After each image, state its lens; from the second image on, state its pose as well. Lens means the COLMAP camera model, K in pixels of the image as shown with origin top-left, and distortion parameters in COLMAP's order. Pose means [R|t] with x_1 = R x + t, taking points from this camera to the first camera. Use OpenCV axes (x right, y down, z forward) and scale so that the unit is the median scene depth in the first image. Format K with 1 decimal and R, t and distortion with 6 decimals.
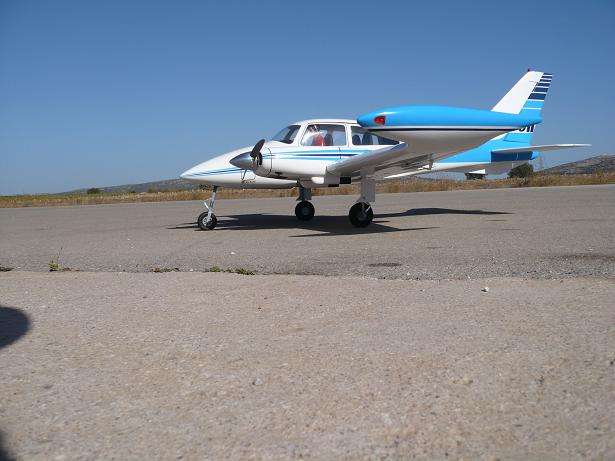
lens RADIAL K [[648.2, 0, 310.6], [0, 648.2, 225.3], [0, 0, 1]] dist [-0.074442, 0.000000]
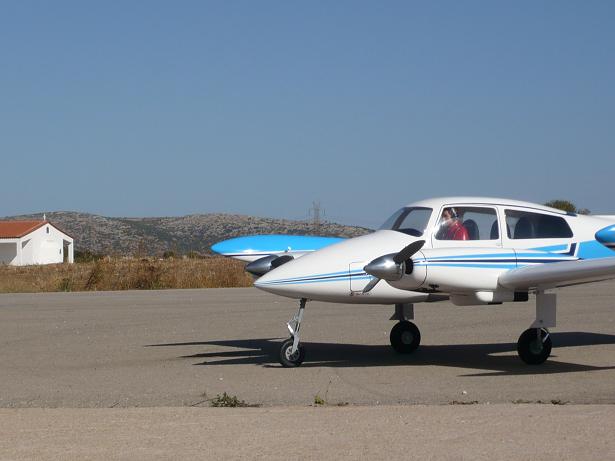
lens RADIAL K [[1812.0, 0, 311.0], [0, 1812.0, 230.3], [0, 0, 1]] dist [0.059467, 0.000000]
pose [[0.991449, 0.018081, 0.129240, -0.377406], [-0.008508, 0.997204, -0.074242, 0.005960], [-0.130221, 0.072507, 0.988830, -0.809801]]
